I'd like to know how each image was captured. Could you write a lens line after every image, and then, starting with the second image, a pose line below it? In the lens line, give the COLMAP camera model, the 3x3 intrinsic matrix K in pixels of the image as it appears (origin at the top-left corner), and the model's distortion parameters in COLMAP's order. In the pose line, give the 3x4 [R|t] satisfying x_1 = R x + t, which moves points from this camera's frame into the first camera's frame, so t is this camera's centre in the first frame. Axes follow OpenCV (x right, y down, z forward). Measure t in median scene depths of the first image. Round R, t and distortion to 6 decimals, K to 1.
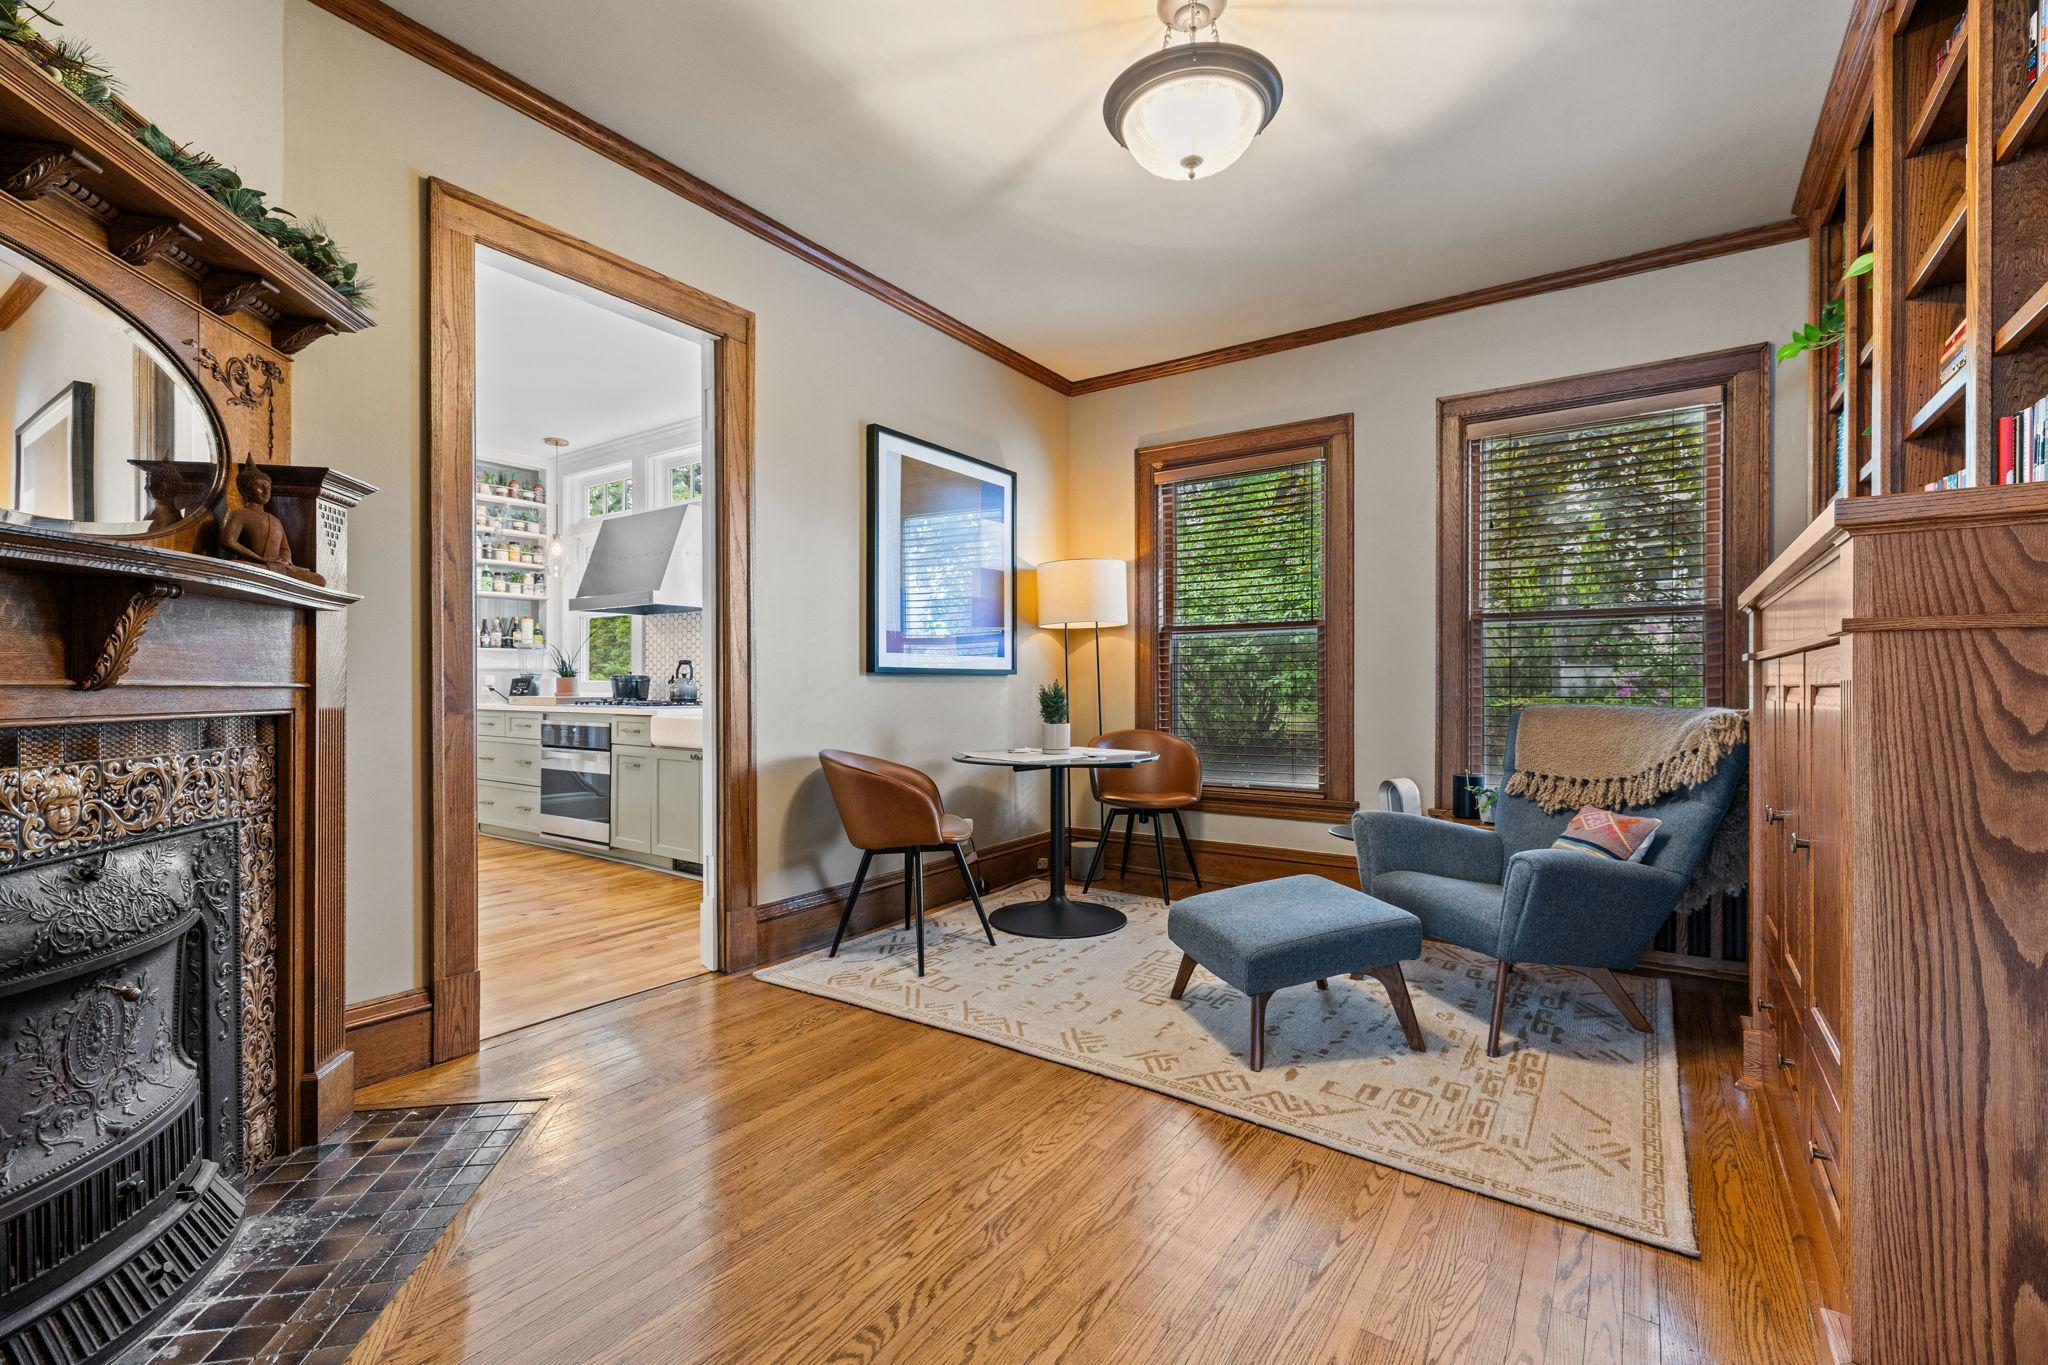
lens RADIAL K [[887.7, 0, 1030.6], [0, 887.7, 681.8], [0, 0, 1]] dist [0.009826, 0.000079]
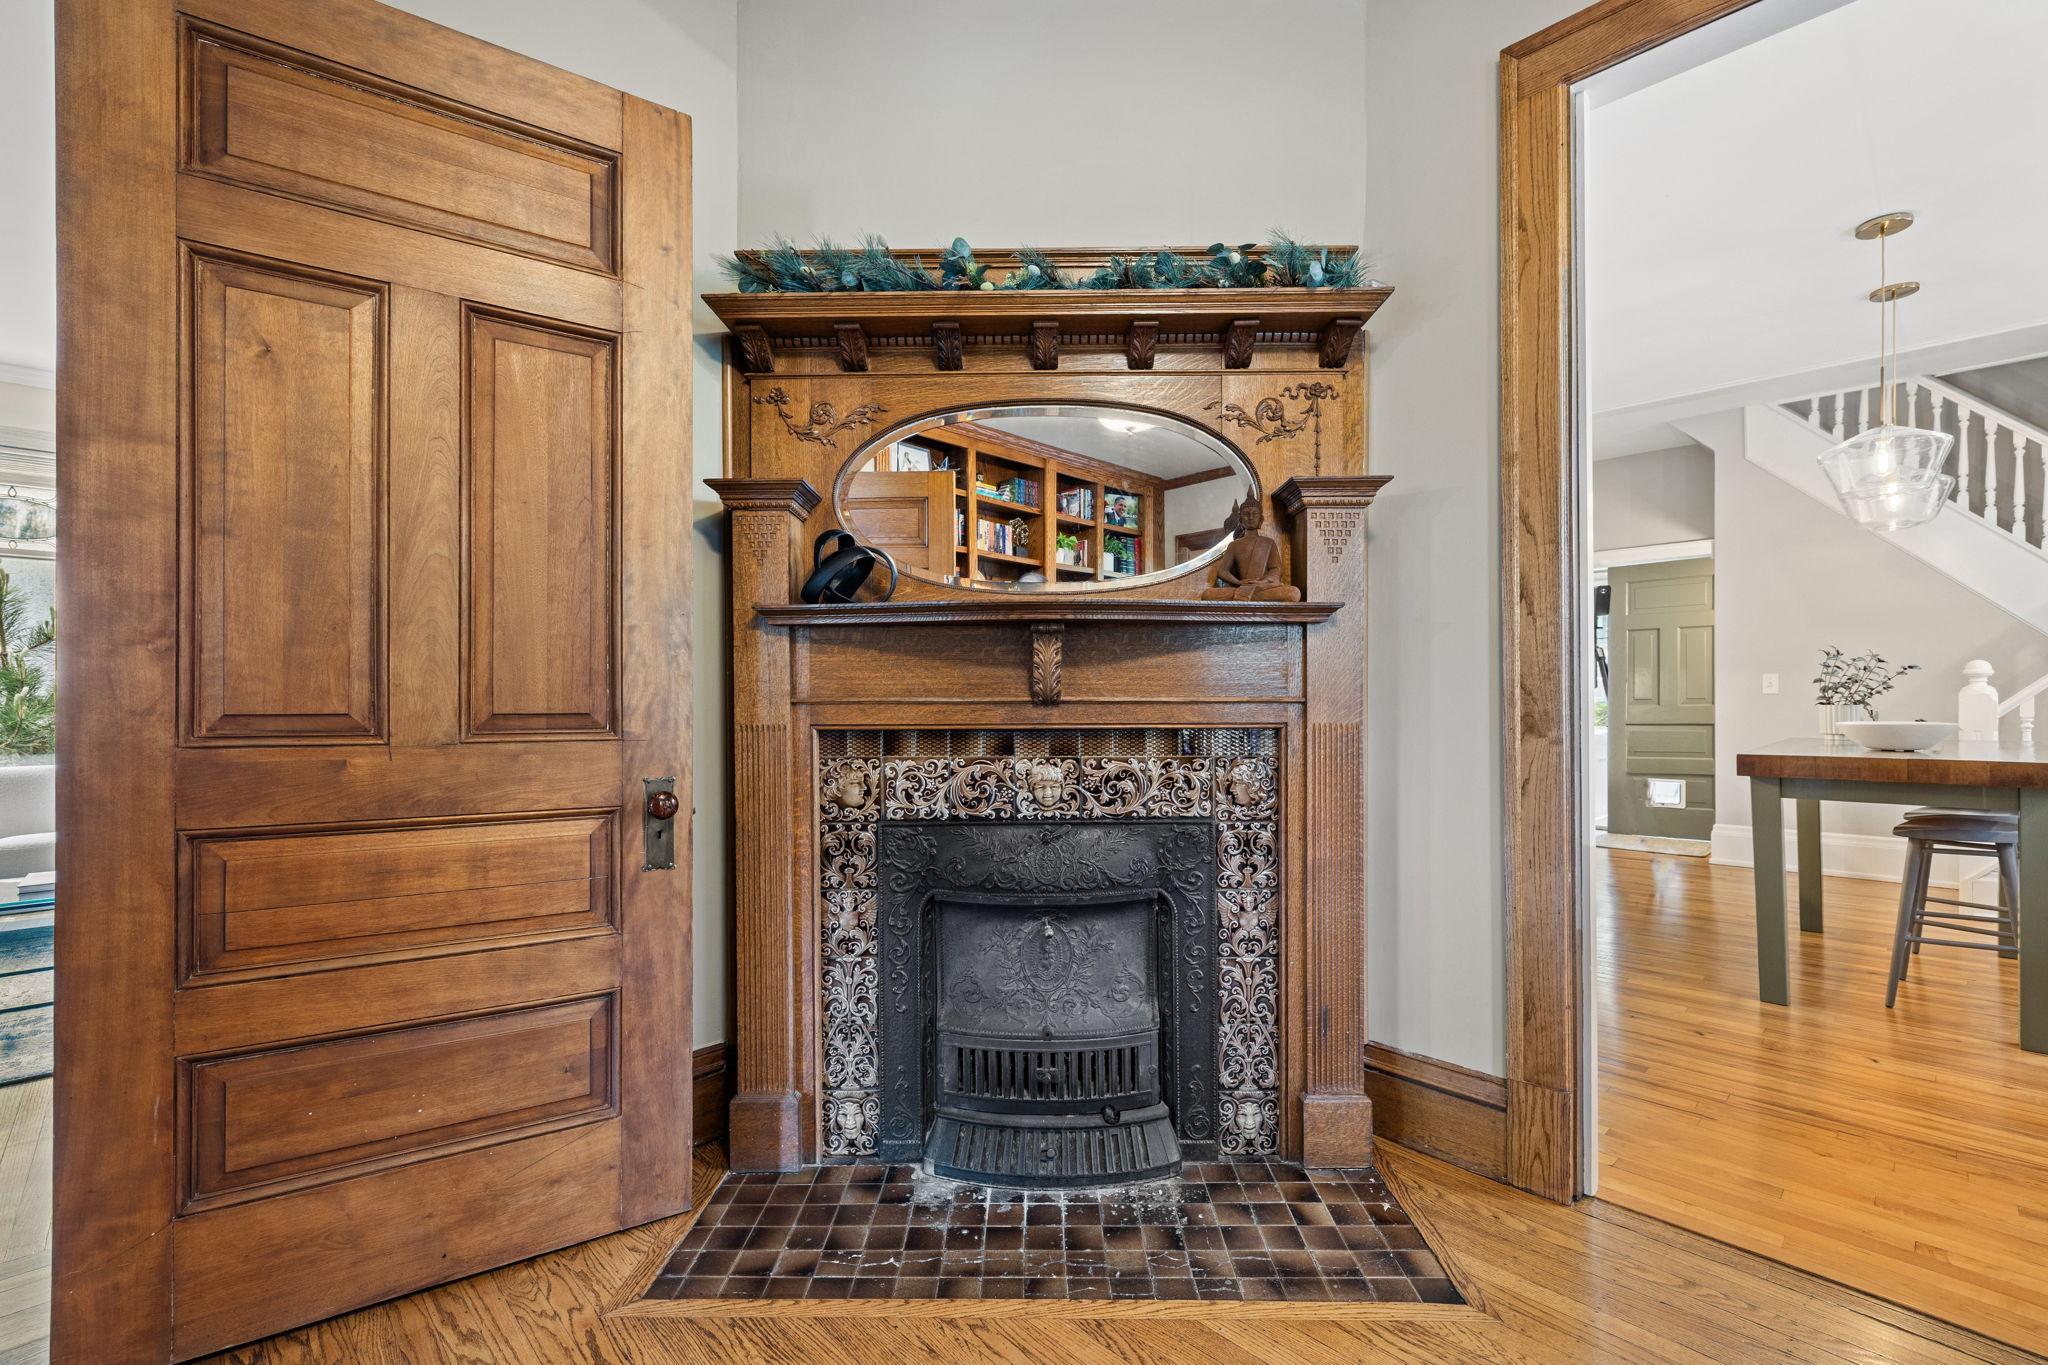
lens RADIAL K [[887.7, 0, 1037.4], [0, 887.7, 702.4], [0, 0, 1]] dist [0.009826, 0.000079]
pose [[-0.196138, 0.001470, -0.980575, 0.211729], [0.010448, 0.999945, -0.000591, 0.003565], [0.980521, -0.010361, -0.196142, 0.889196]]
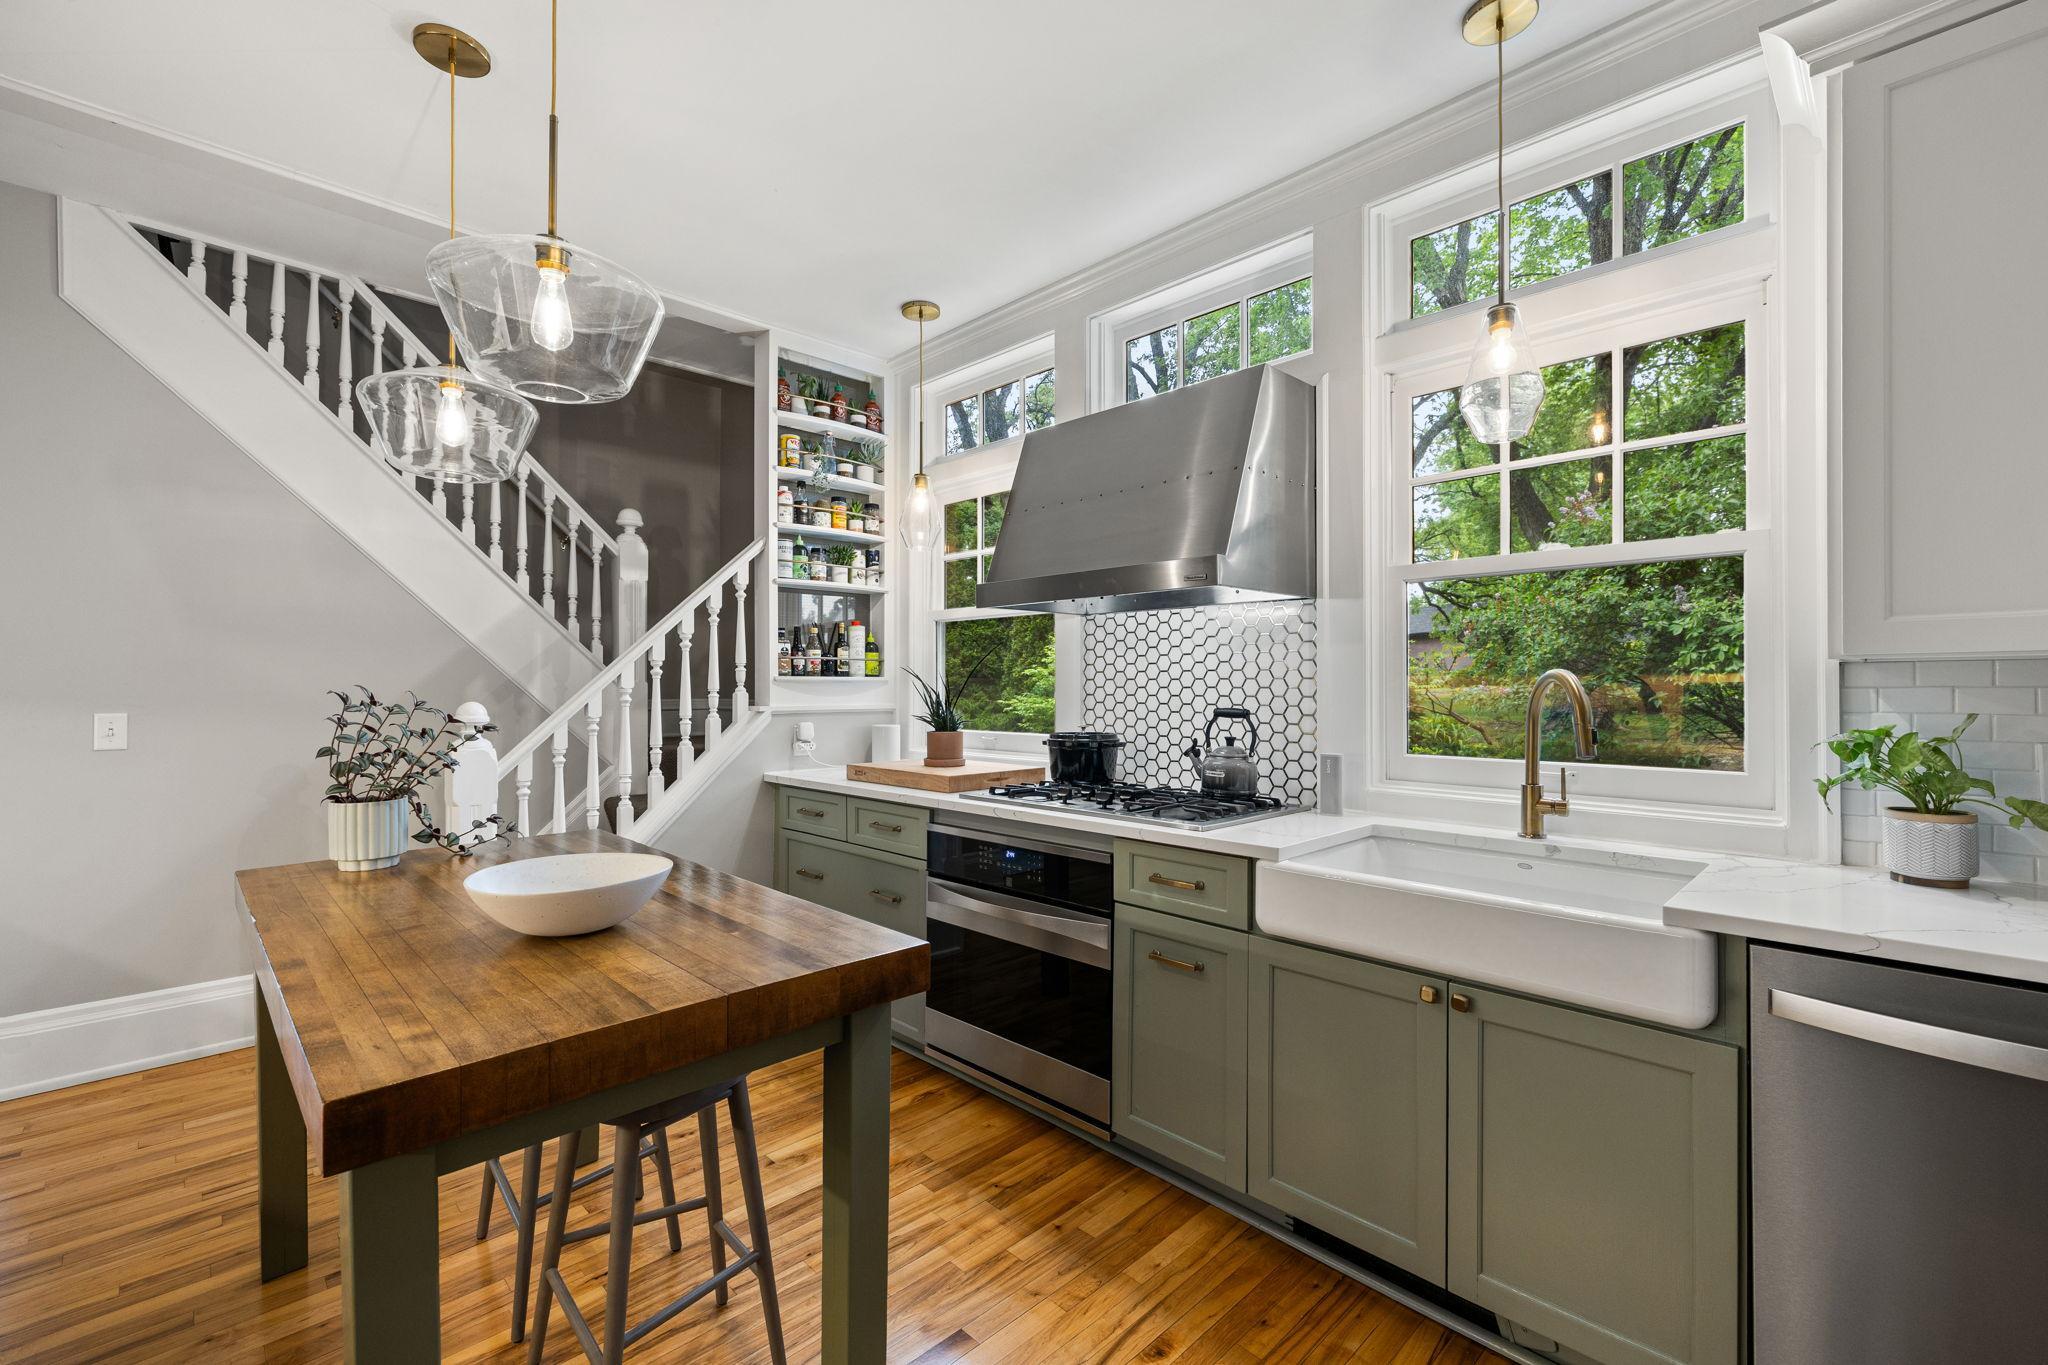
lens RADIAL K [[887.7, 0, 1038.9], [0, 887.7, 675.8], [0, 0, 1]] dist [0.009826, 0.000079]
pose [[0.983485, -0.003194, -0.180964, -1.035181], [0.001356, 0.999946, -0.010276, -0.094575], [0.180987, 0.009860, 0.983436, 1.341178]]
